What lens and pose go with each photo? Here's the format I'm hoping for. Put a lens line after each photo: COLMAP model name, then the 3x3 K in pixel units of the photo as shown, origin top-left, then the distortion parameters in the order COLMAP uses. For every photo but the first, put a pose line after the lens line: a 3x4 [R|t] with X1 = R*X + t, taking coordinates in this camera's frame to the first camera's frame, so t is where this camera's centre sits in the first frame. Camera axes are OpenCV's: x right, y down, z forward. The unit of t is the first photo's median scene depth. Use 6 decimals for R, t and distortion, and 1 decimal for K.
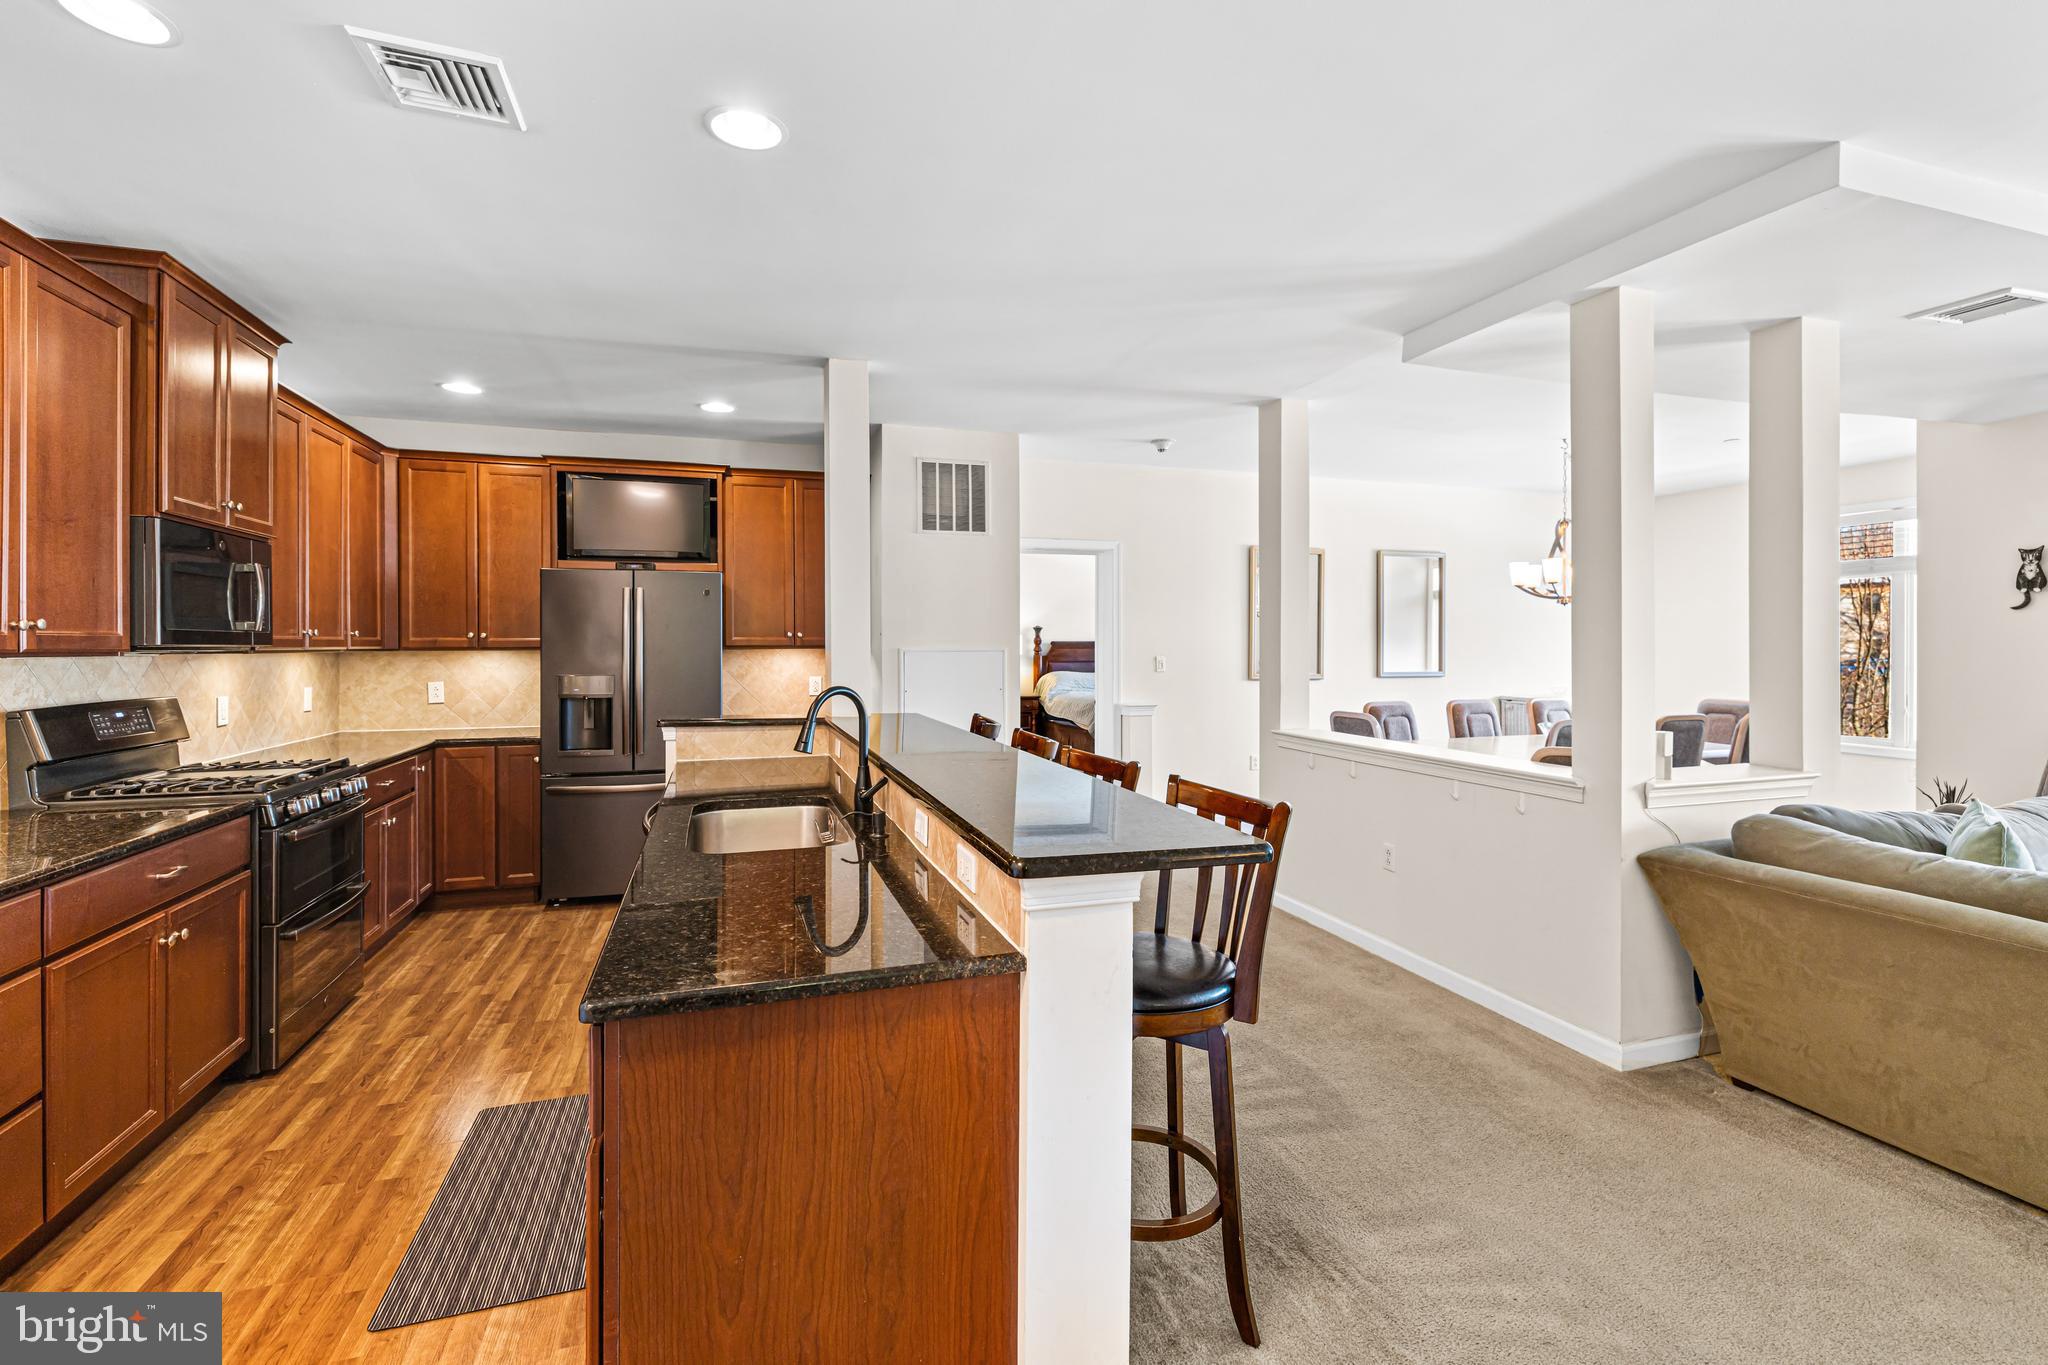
lens RADIAL K [[891.4, 0, 1007.6], [0, 891.4, 643.9], [0, 0, 1]] dist [0.002791, 0.000246]
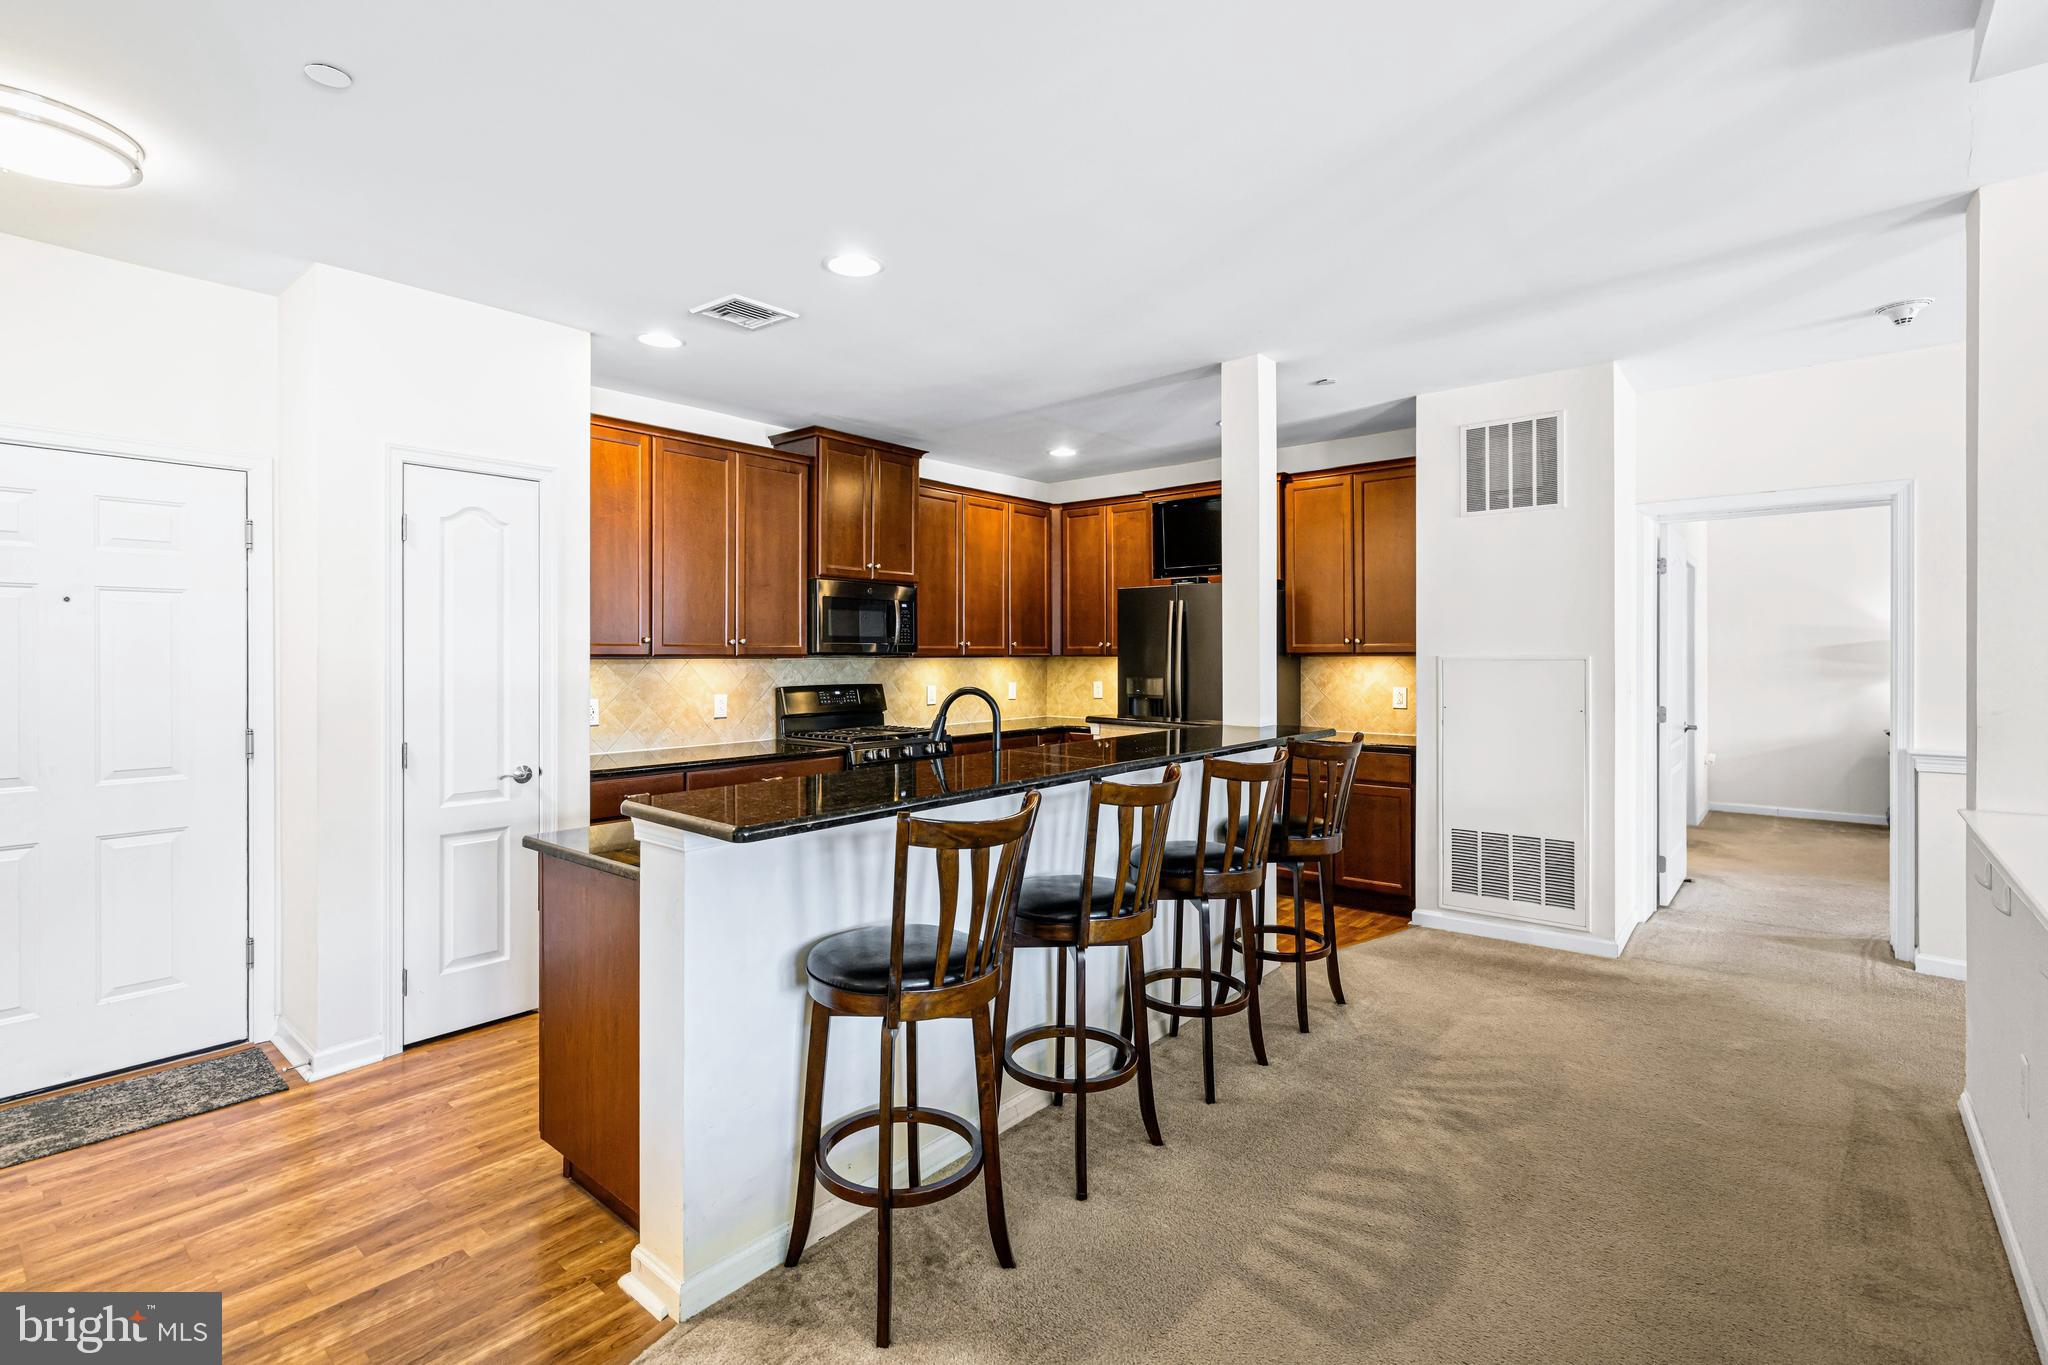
lens RADIAL K [[942.2, 0, 1020.4], [0, 942.2, 654.0], [0, 0, 1]] dist [0.001085, 0.000105]
pose [[0.531441, 0.001115, -0.847094, 0.529529], [0.000889, 0.999998, 0.001875, 0.001025], [0.847095, -0.001750, 0.531439, 0.237930]]
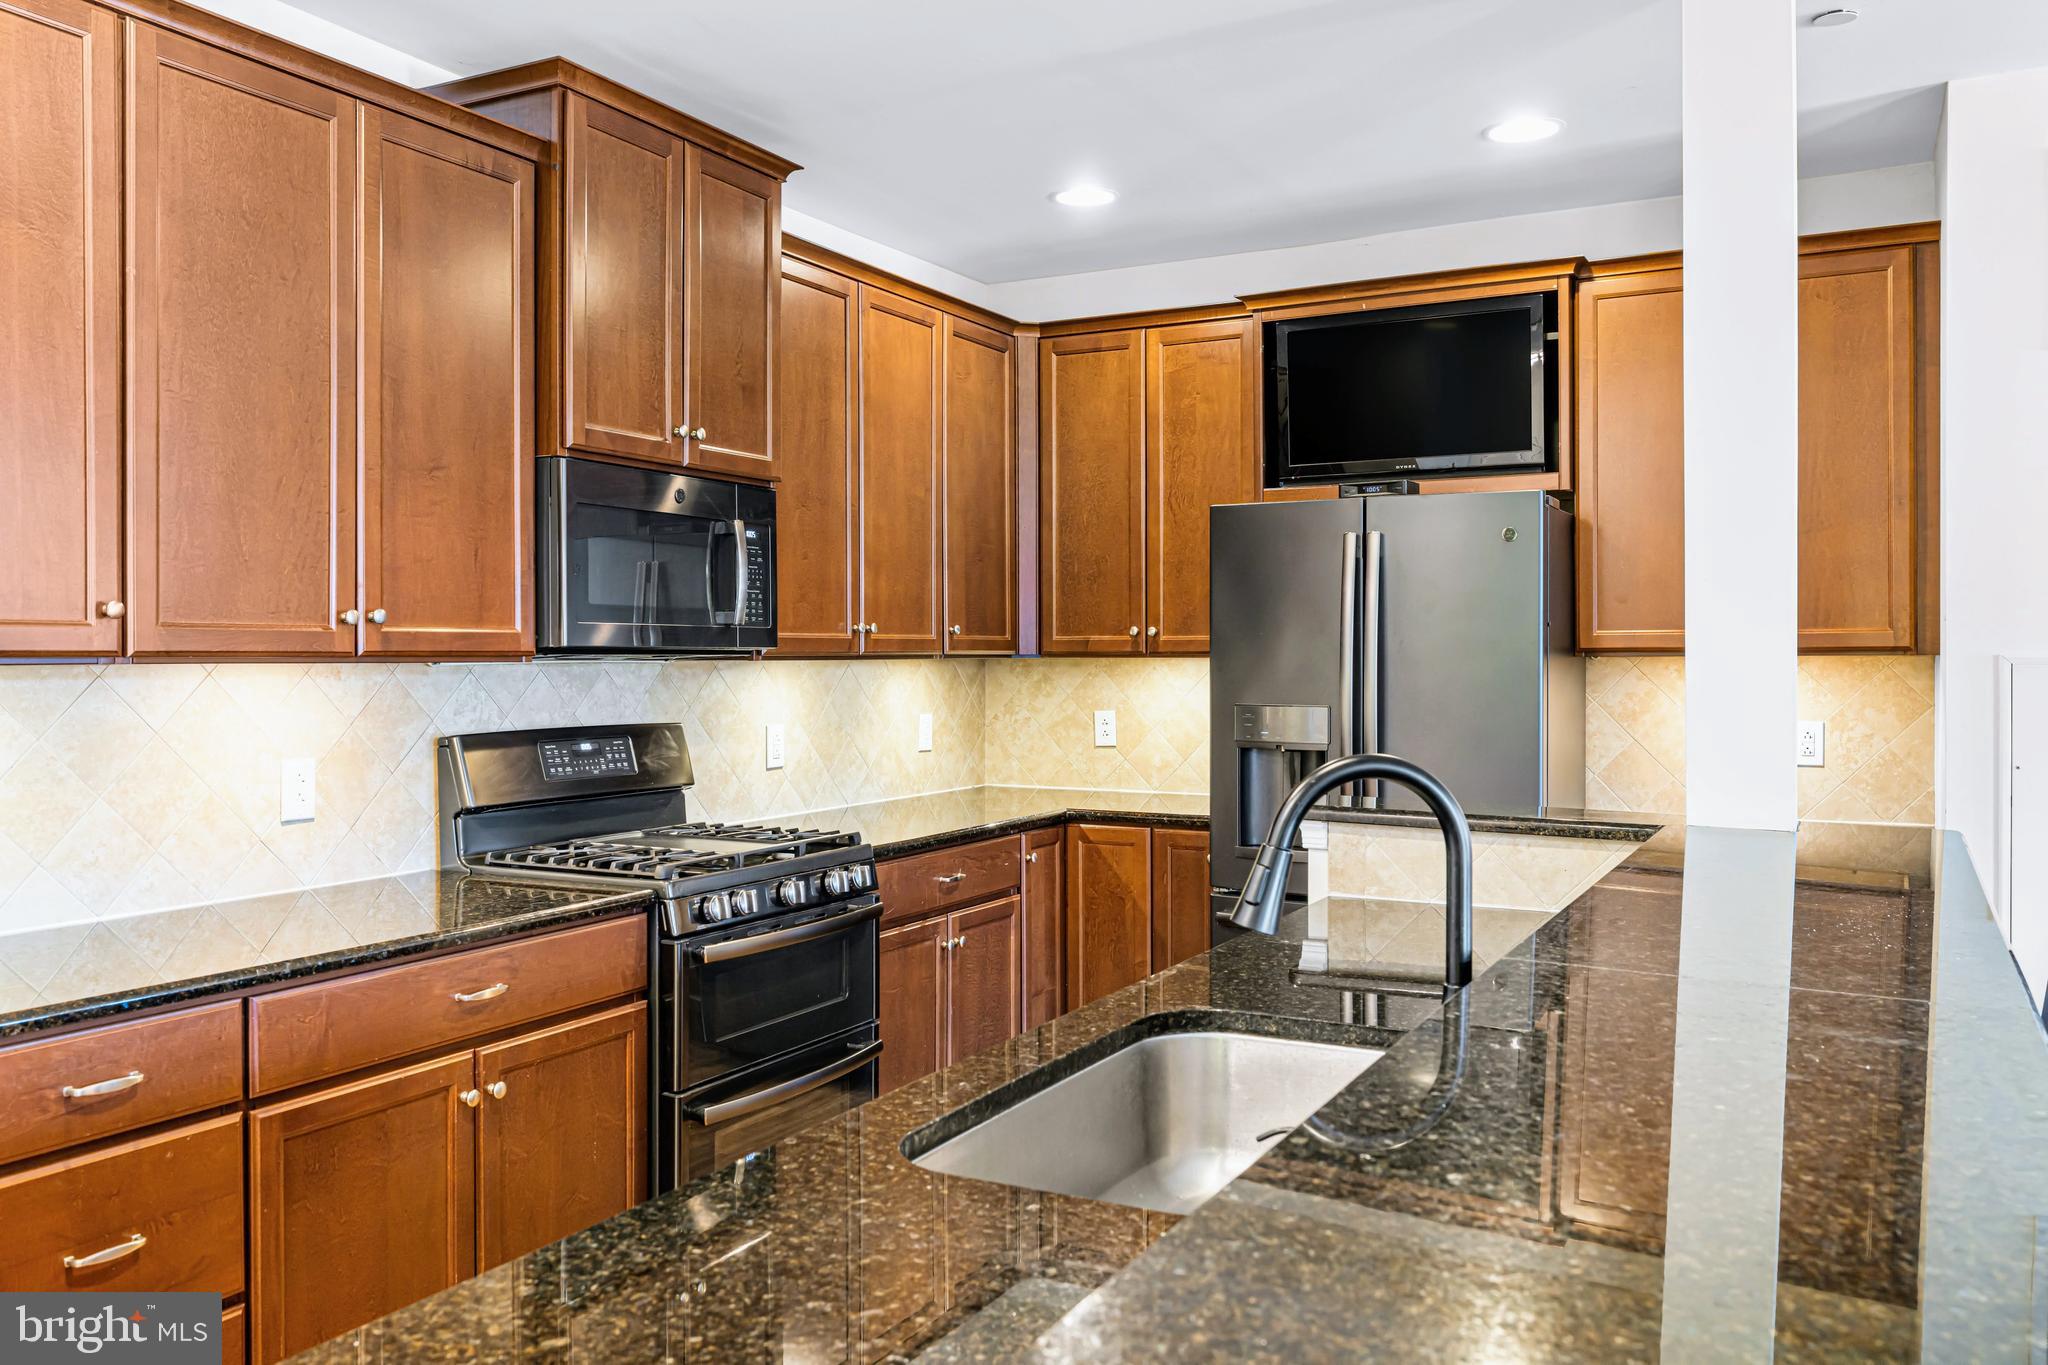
lens RADIAL K [[1604.9, 0, 1018.5], [0, 1604.9, 665.4], [0, 0, 1]] dist [0.011015, -0.014548]
pose [[0.694664, 0.005633, -0.719312, 0.104060], [0.001192, 0.999959, 0.008982, 0.003476], [0.719333, -0.007097, 0.694629, 0.266336]]
